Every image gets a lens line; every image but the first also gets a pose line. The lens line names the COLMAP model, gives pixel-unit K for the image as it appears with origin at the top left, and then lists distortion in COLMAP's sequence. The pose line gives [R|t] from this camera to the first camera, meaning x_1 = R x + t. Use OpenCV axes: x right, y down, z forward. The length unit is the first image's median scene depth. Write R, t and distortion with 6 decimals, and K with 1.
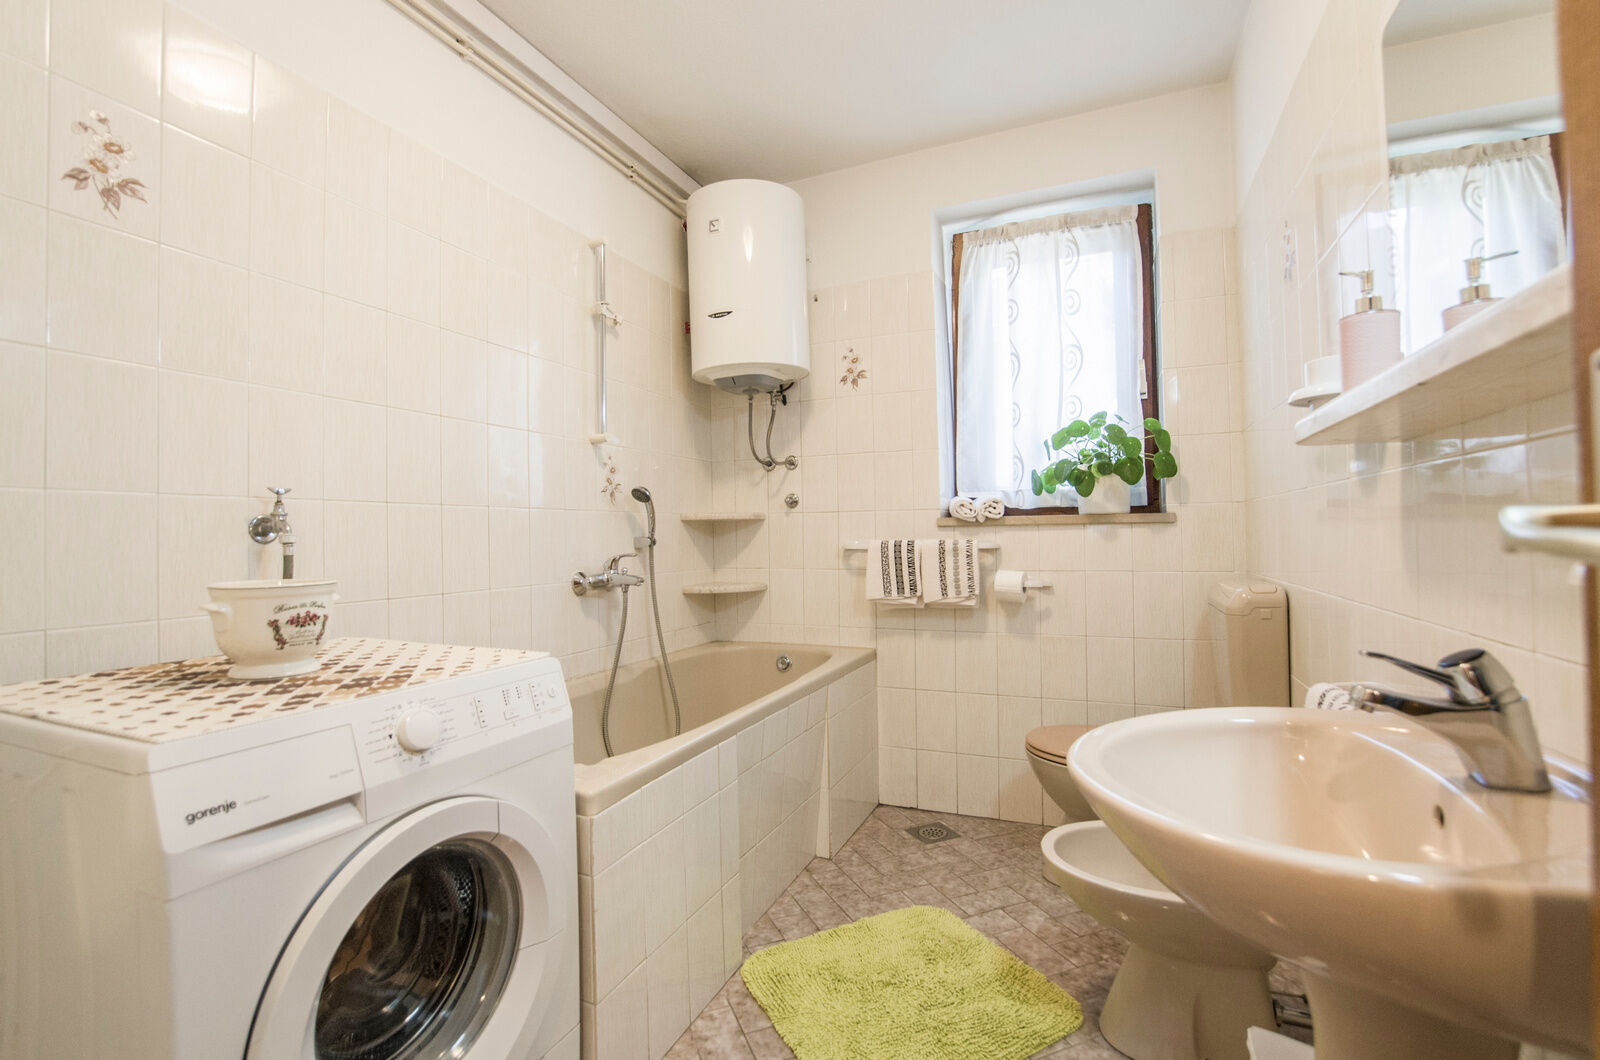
lens RADIAL K [[707.7, 0, 798.4], [0, 707.7, 528.0], [0, 0, 1]] dist [-0.026889, -0.000324]
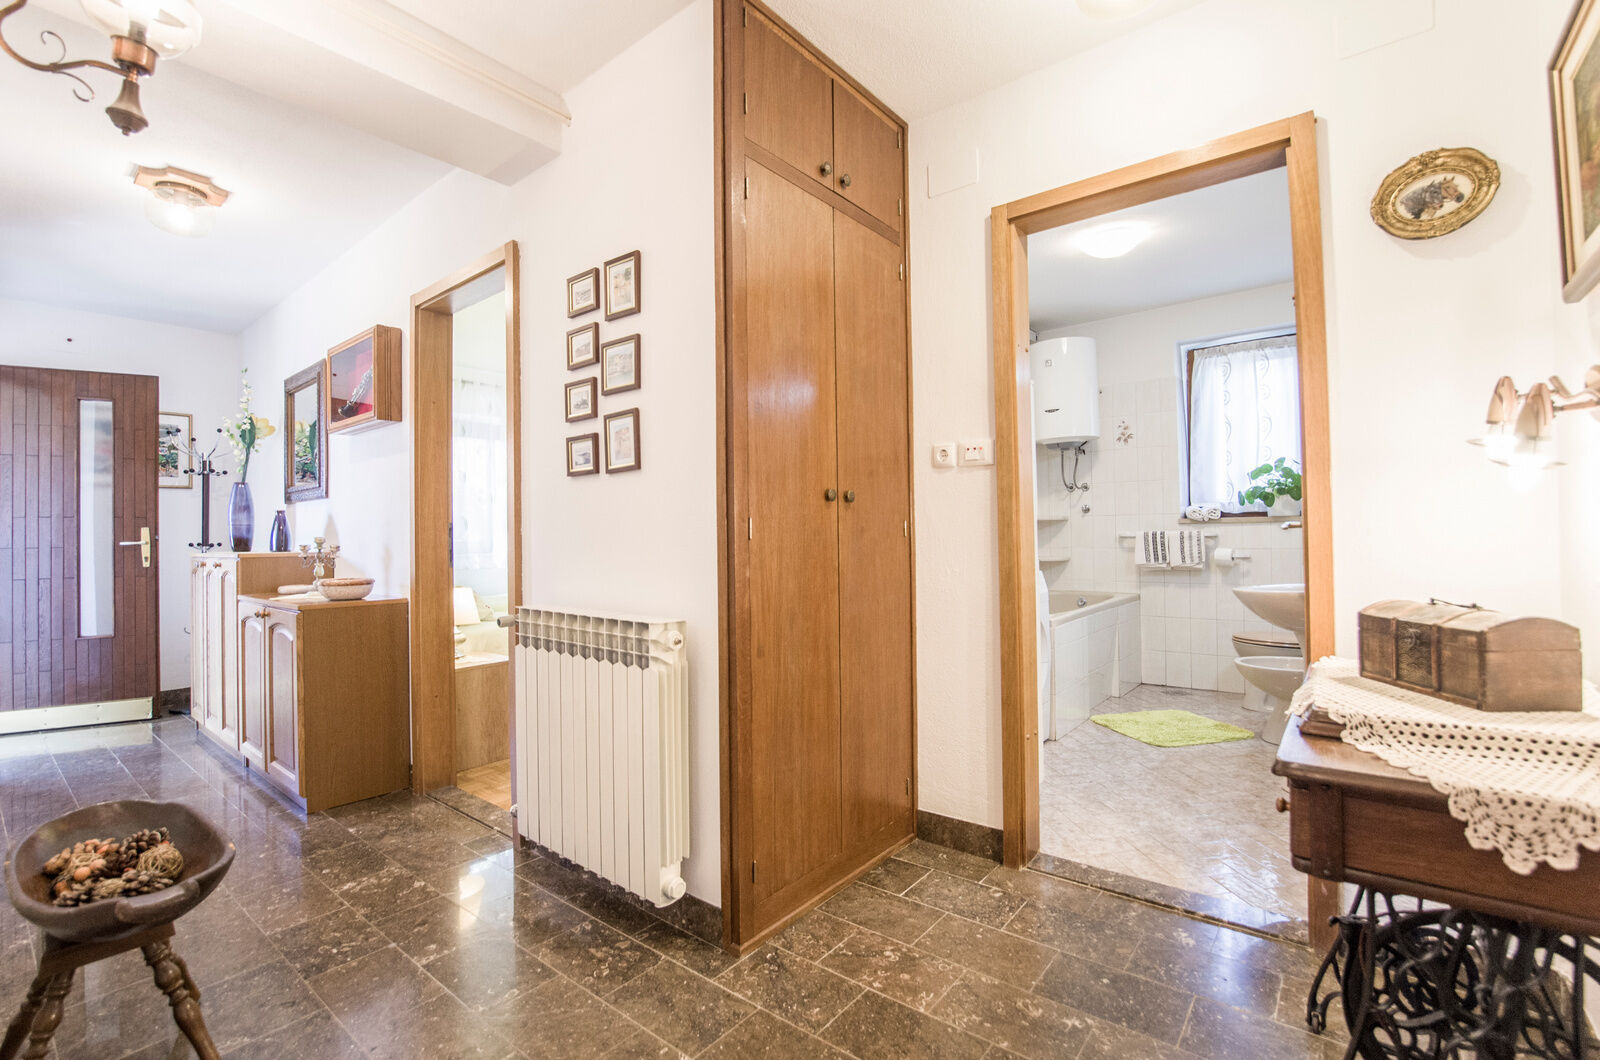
lens RADIAL K [[707.7, 0, 799.1], [0, 707.7, 527.1], [0, 0, 1]] dist [-0.026889, -0.000324]
pose [[0.961485, -0.003125, -0.274838, -0.233997], [0.004984, 0.999969, 0.006064, -0.008852], [0.274811, -0.007201, 0.961471, -0.949471]]
